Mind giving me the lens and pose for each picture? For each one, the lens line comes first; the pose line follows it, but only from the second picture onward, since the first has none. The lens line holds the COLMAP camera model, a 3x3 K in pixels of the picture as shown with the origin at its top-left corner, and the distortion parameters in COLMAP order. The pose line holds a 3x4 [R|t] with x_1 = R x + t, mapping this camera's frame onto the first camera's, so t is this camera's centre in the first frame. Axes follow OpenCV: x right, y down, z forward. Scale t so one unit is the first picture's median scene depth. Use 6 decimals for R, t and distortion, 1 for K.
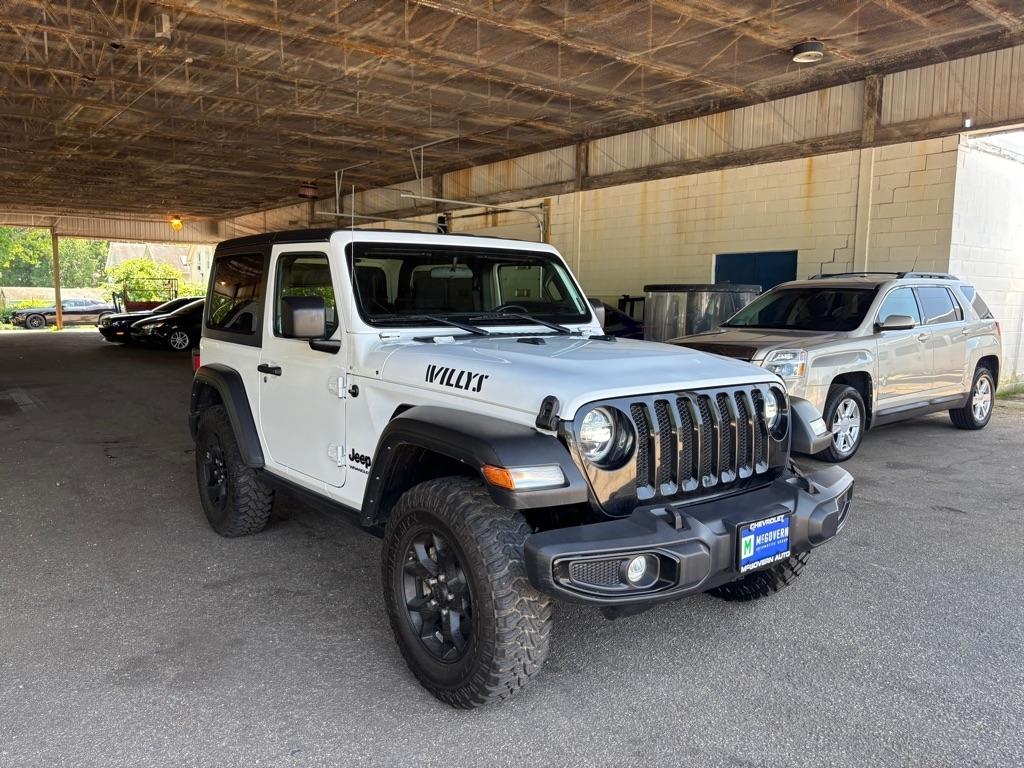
lens RADIAL K [[759.5, 0, 513.4], [0, 759.5, 377.9], [0, 0, 1]] dist [0.058031, -0.064445]
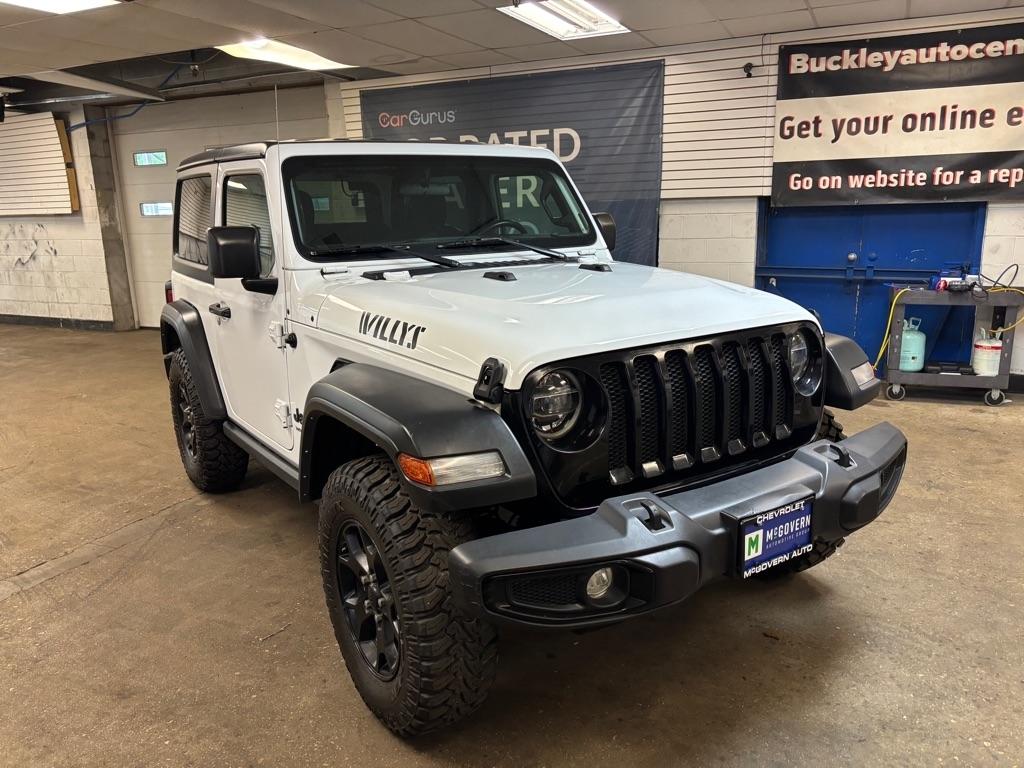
lens RADIAL K [[759.5, 0, 513.4], [0, 759.5, 377.9], [0, 0, 1]] dist [0.058031, -0.064445]
pose [[0.996866, -0.015879, -0.077501, 0.044856], [0.025076, 0.992555, 0.119190, -0.016412], [0.075031, -0.120759, 0.989842, 0.083123]]
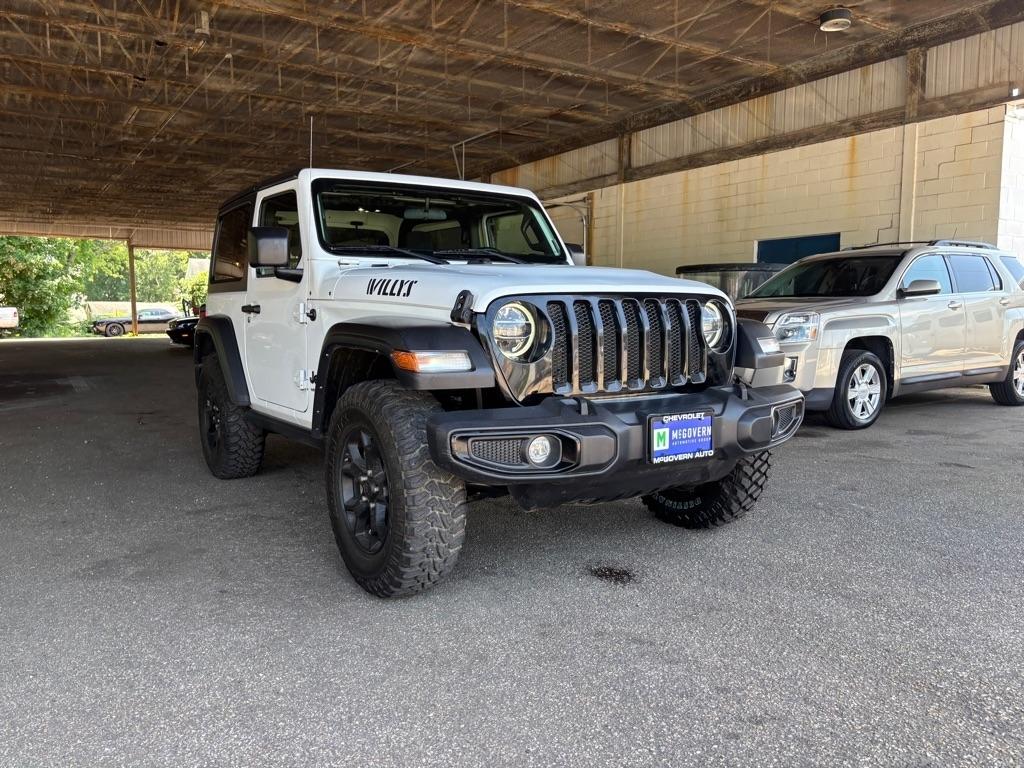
lens RADIAL K [[760.2, 0, 515.3], [0, 760.2, 379.1], [0, 0, 1]] dist [0.062015, -0.070308]
pose [[0.996507, -0.003555, -0.083432, 0.070267], [0.002468, 0.999911, -0.013123, 0.054706], [0.083471, 0.012871, 0.996427, -0.006866]]
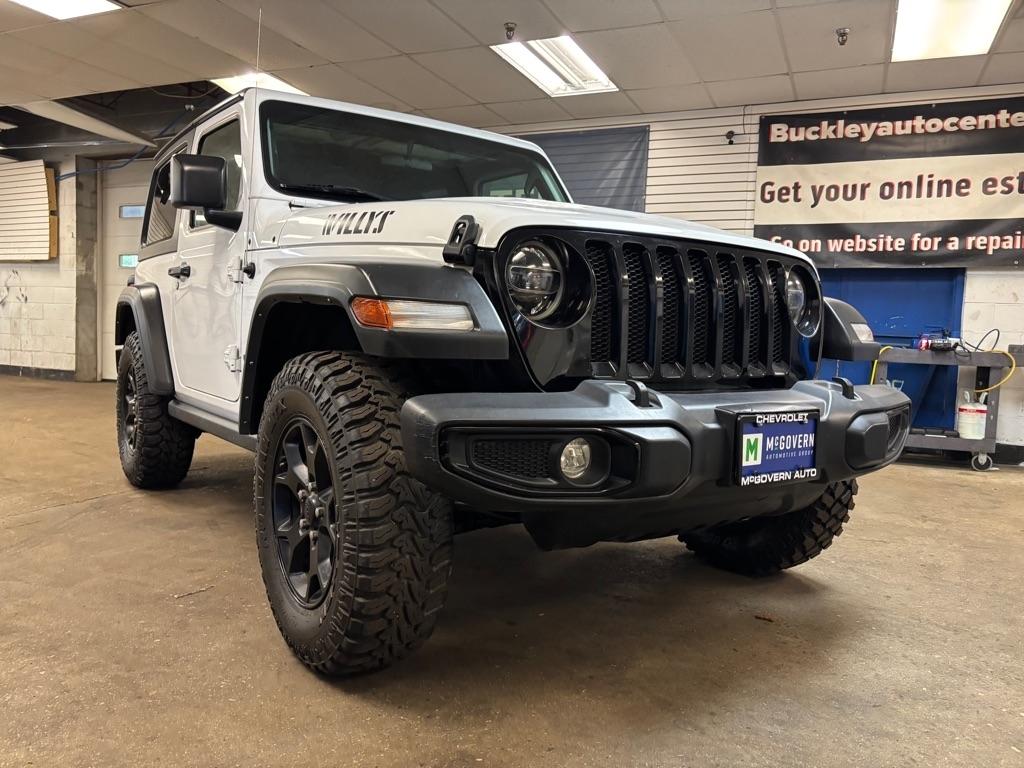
lens RADIAL K [[760.9, 0, 507.5], [0, 760.9, 375.8], [0, 0, 1]] dist [0.050850, -0.055013]
pose [[0.998183, 0.030684, -0.051848, 0.043718], [-0.032749, 0.998684, -0.039460, 0.067259], [0.050569, 0.041086, 0.997875, 0.110188]]
